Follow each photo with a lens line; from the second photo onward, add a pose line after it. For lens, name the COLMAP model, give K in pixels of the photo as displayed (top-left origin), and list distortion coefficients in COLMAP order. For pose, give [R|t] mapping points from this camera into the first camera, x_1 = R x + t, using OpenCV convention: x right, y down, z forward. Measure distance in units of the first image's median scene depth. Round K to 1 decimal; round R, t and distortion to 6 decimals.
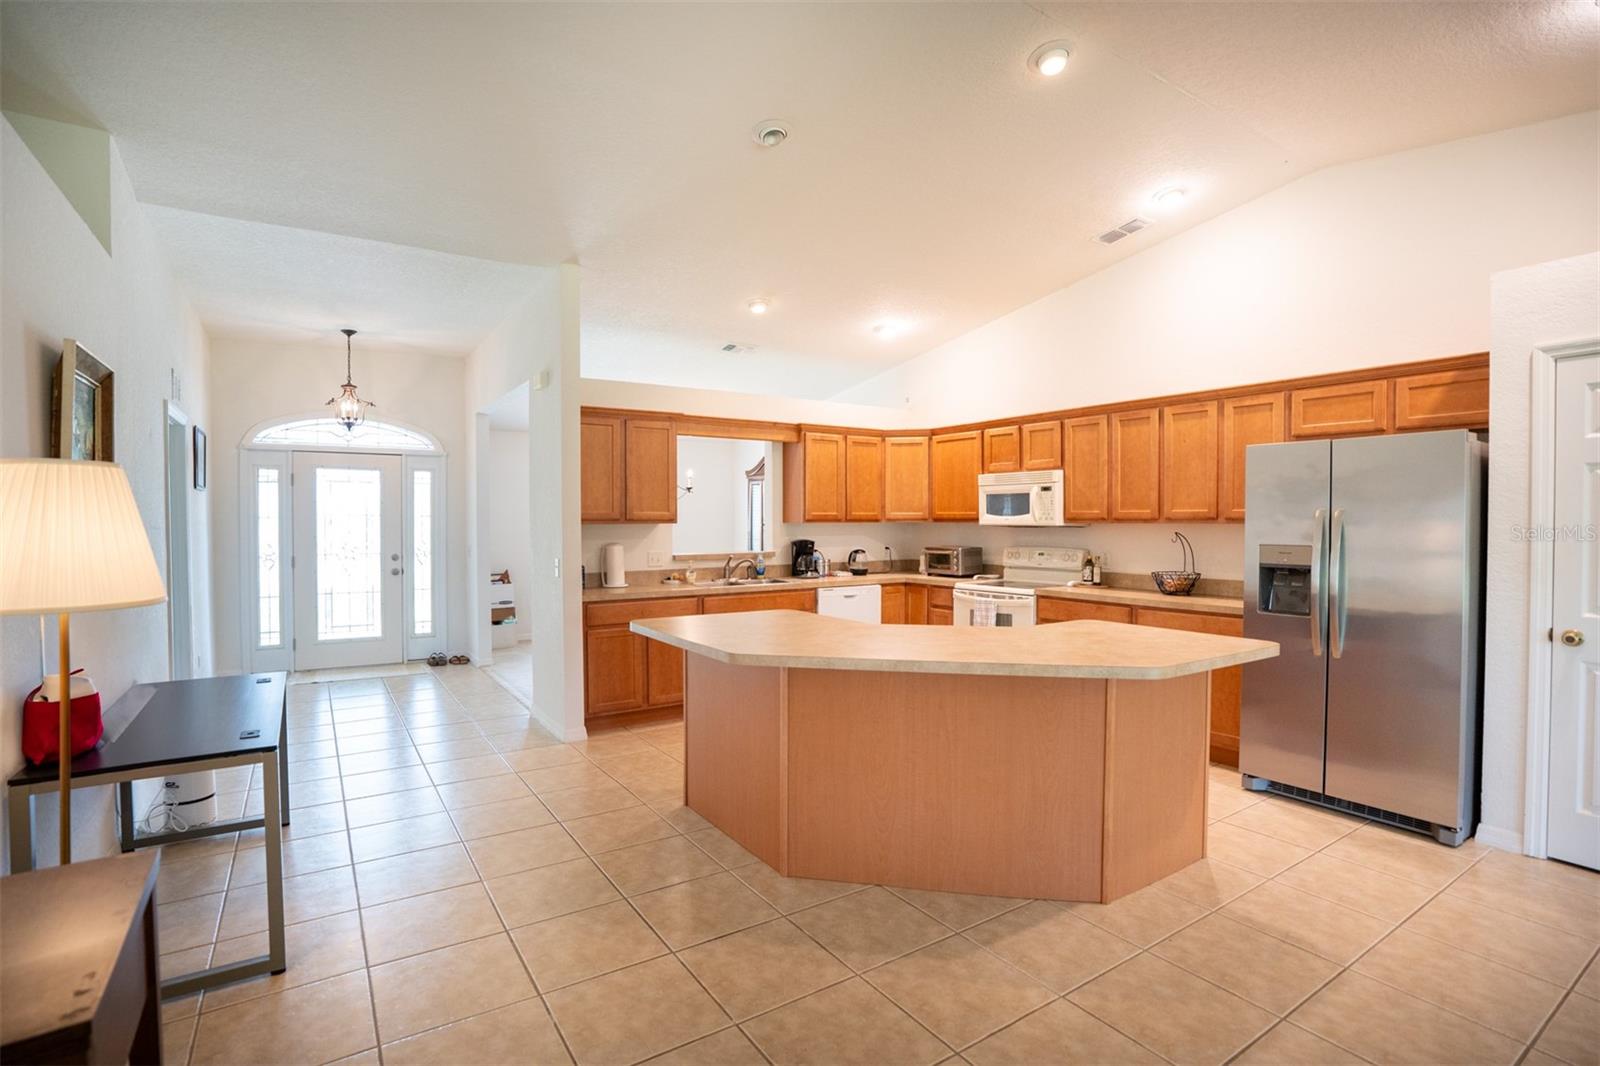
lens RADIAL K [[768.4, 0, 800.0], [0, 768.4, 533.0], [0, 0, 1]] dist [-0.077880, 0.031301]
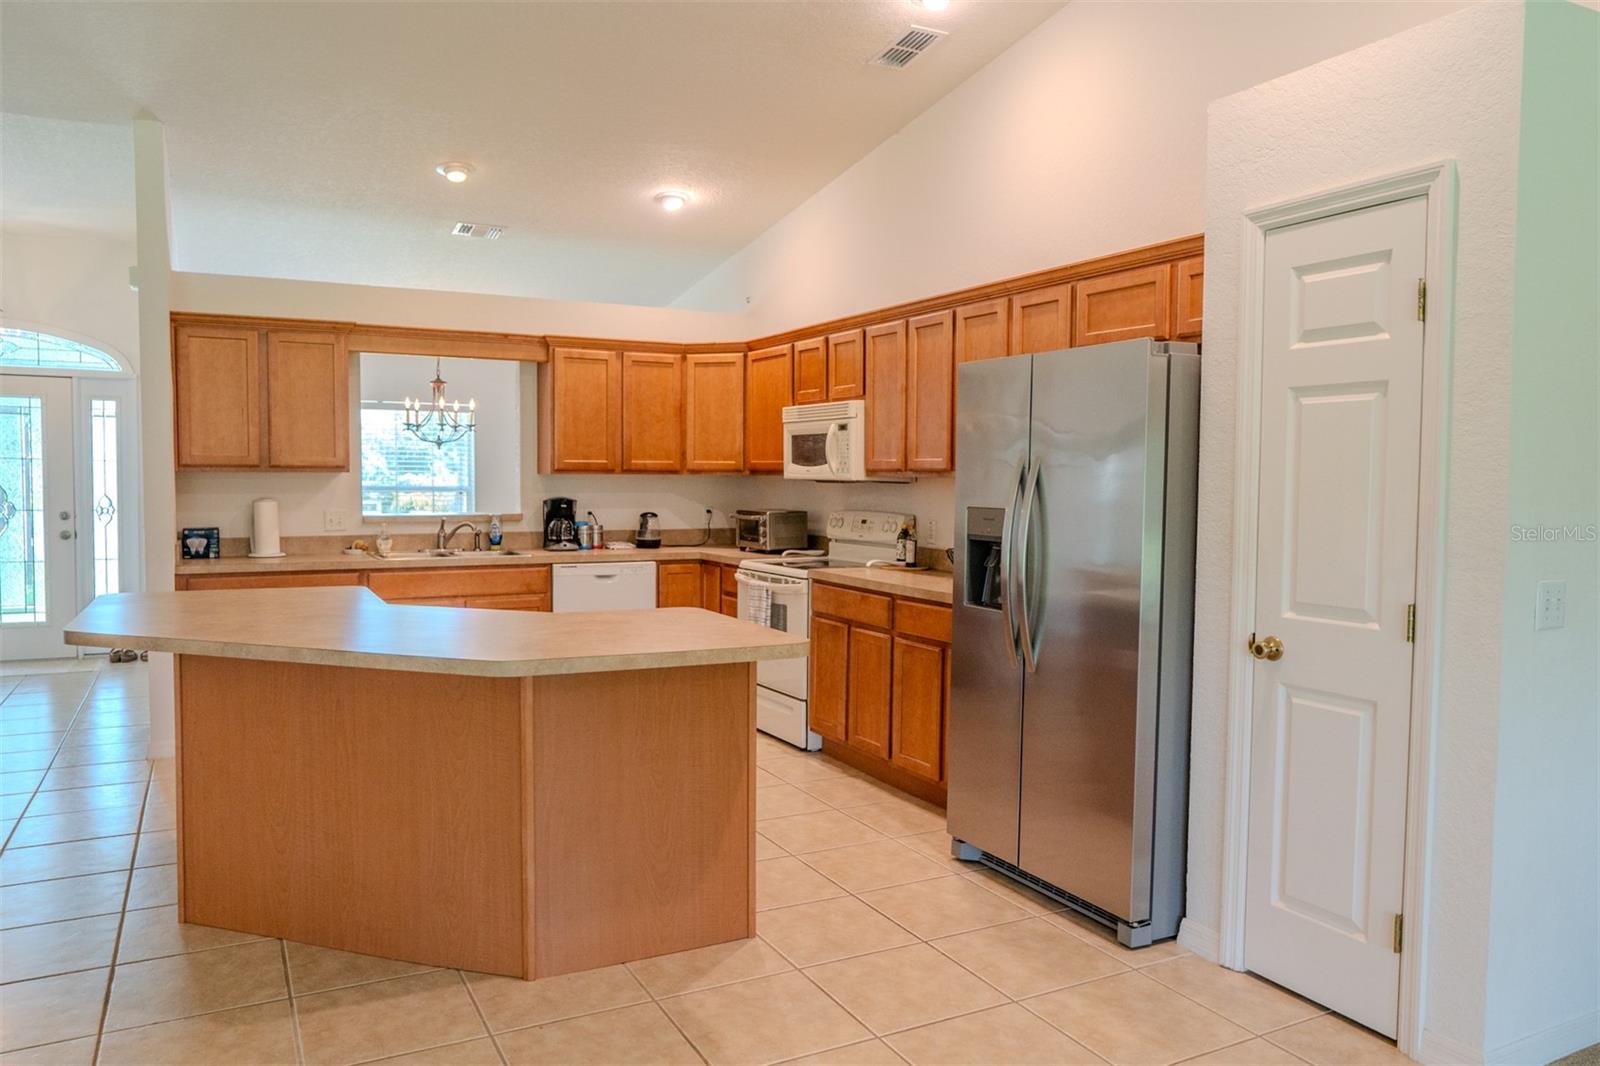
lens RADIAL K [[1132.3, 0, 791.3], [0, 1132.3, 535.2], [0, 0, 1]] dist [-0.014564, 0.003425]
pose [[0.994602, 0.014838, -0.102700, 0.347467], [-0.011125, 0.999267, 0.036632, 0.003005], [0.103168, -0.035292, 0.994038, -0.035662]]
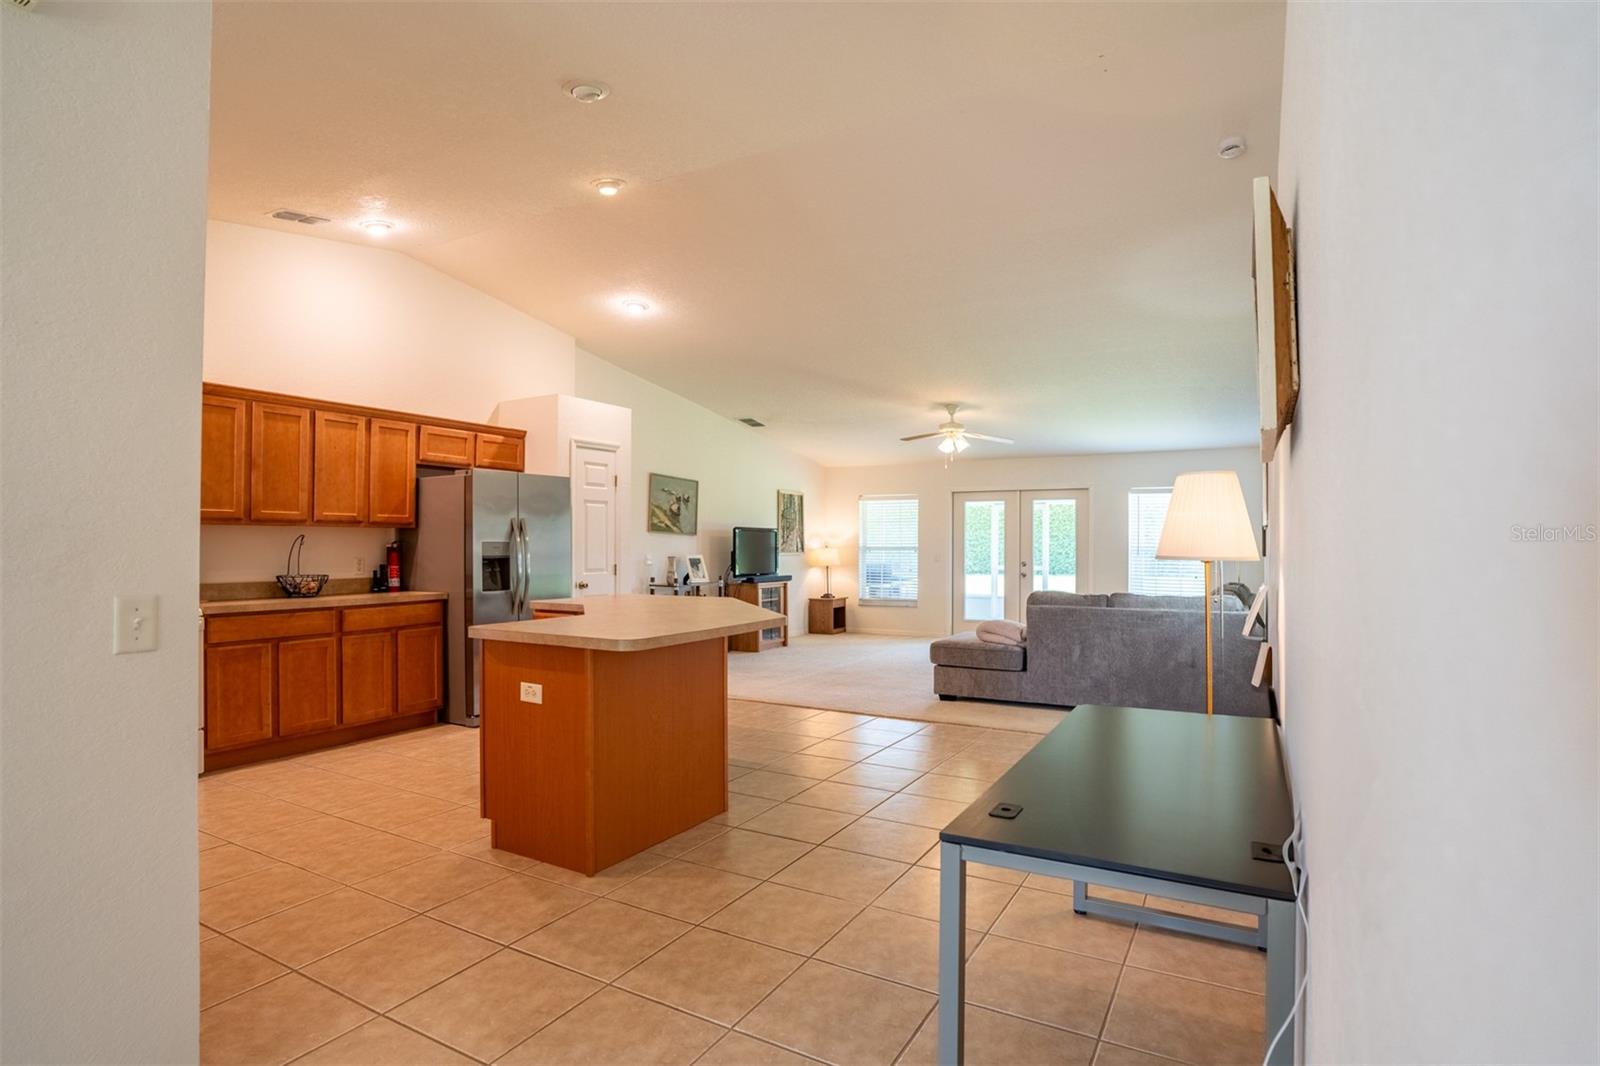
lens RADIAL K [[821.7, 0, 800.0], [0, 821.7, 533.0], [0, 0, 1]] dist [-0.065941, 0.026097]
pose [[-0.455283, 0.011894, 0.890267, -0.600820], [0.014841, 0.999873, -0.005768, 0.009842], [-0.890223, 0.010586, -0.455402, 0.720585]]
